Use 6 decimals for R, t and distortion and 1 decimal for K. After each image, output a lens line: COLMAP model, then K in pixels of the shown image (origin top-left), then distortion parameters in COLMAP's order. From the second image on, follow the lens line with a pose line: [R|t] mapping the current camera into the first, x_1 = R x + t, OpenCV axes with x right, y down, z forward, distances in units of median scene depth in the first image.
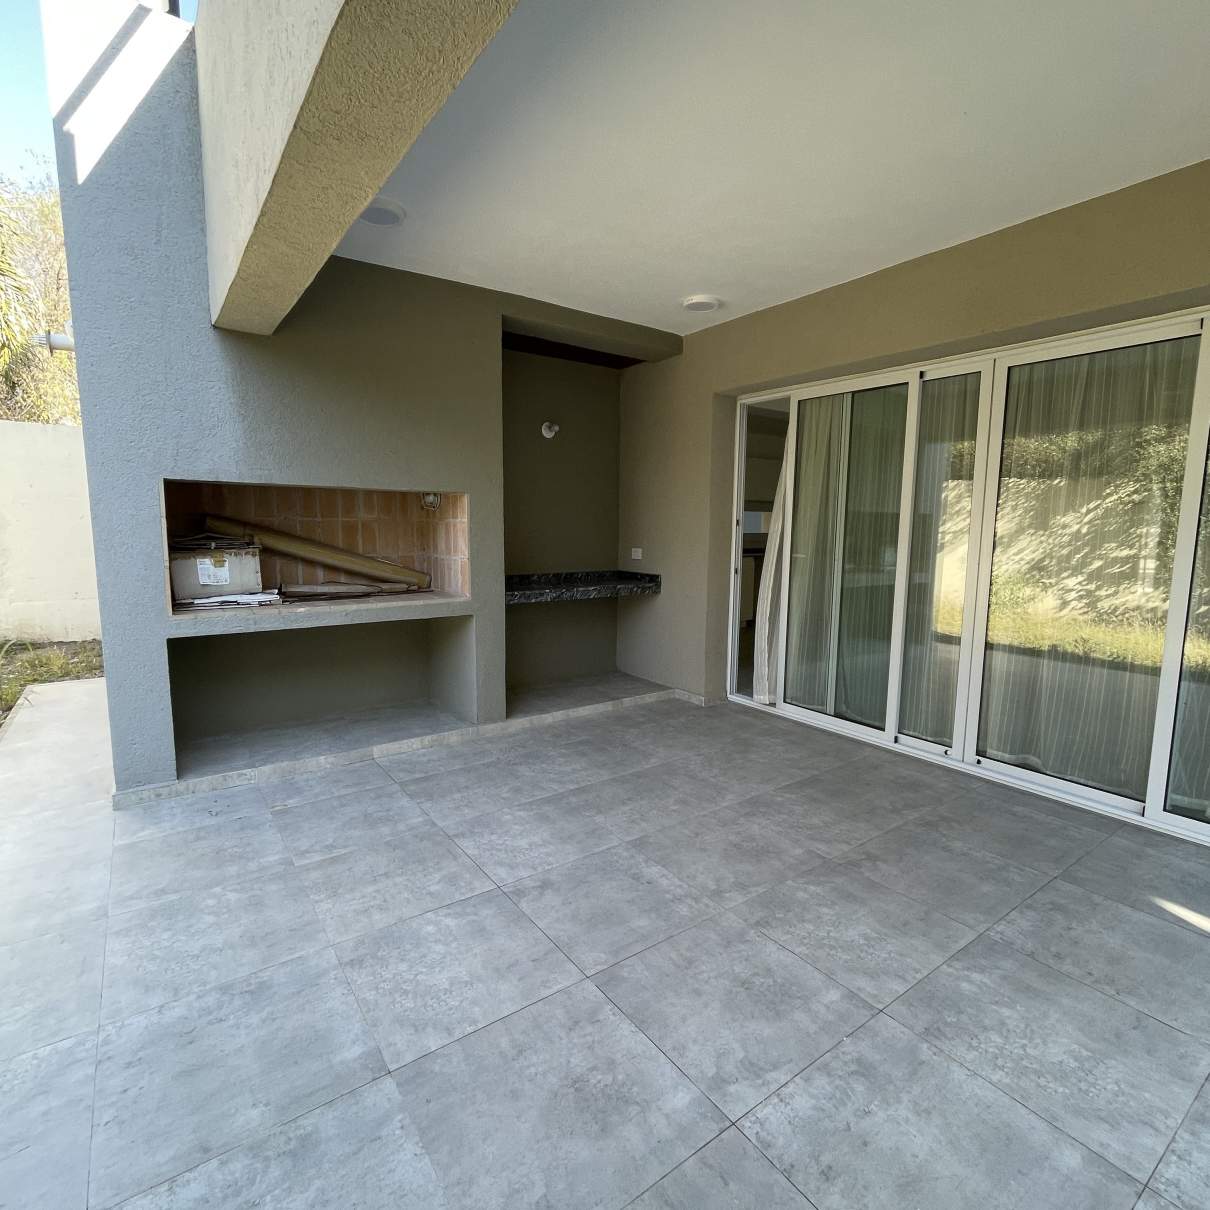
lens RADIAL K [[651.6, 0, 609.5], [0, 651.6, 607.4], [0, 0, 1]] dist [0.025203, 0.000721]
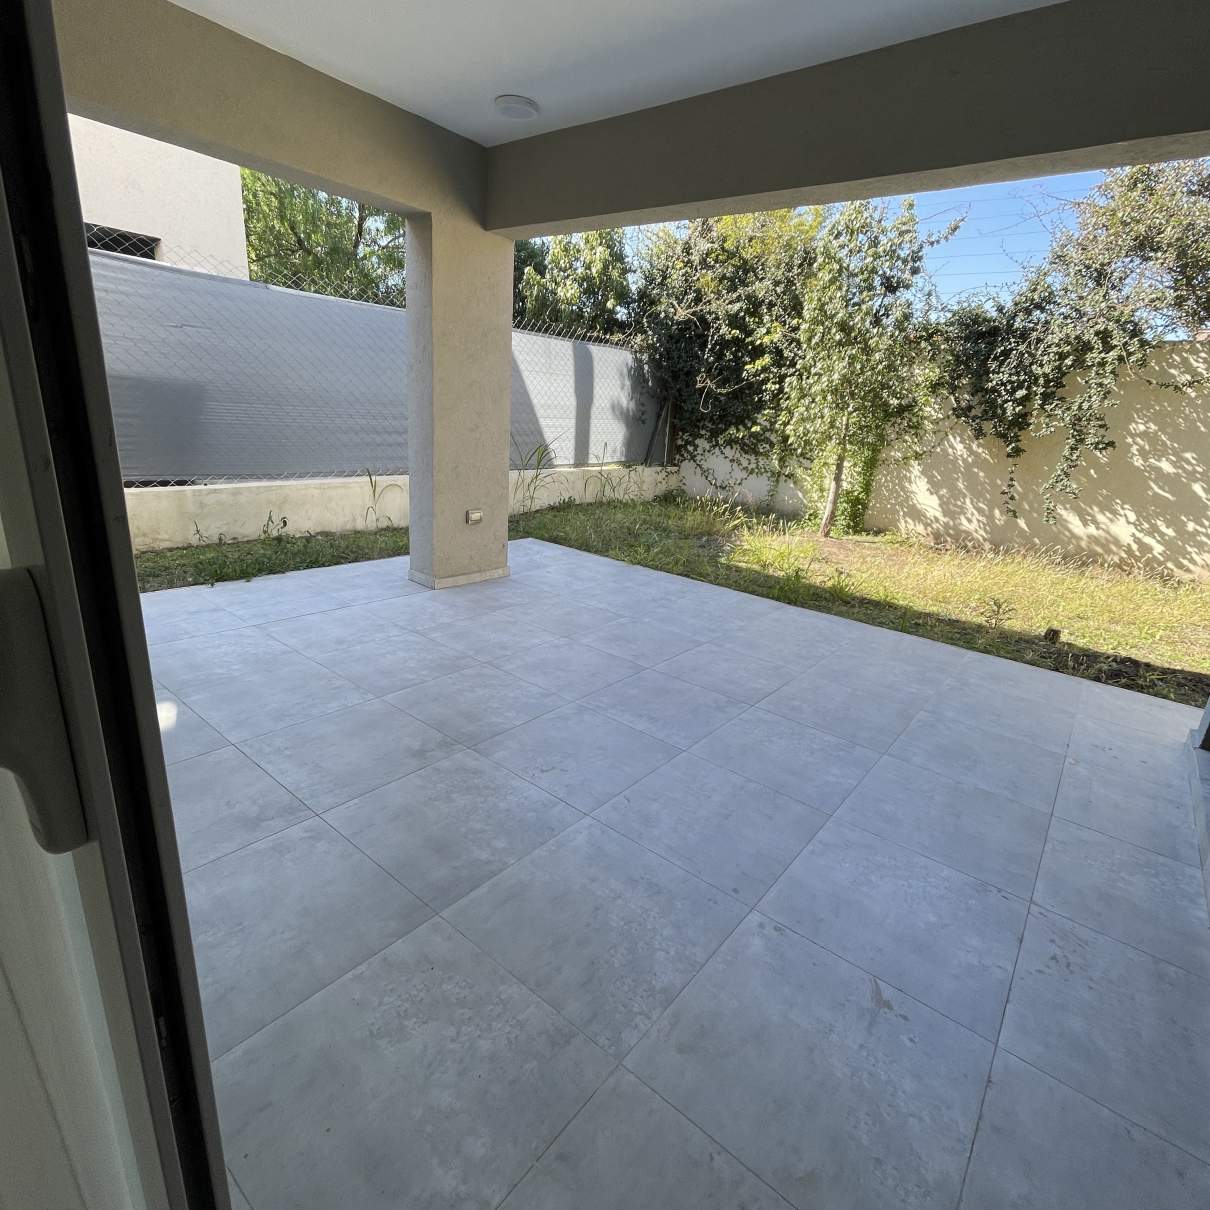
lens RADIAL K [[651.6, 0, 607.6], [0, 651.6, 606.7], [0, 0, 1]] dist [0.025203, 0.000721]
pose [[-0.959816, -0.001969, -0.280622, 0.436358], [-0.122444, 0.902707, 0.412466, -0.217874], [0.252507, 0.430252, -0.866674, 1.892932]]
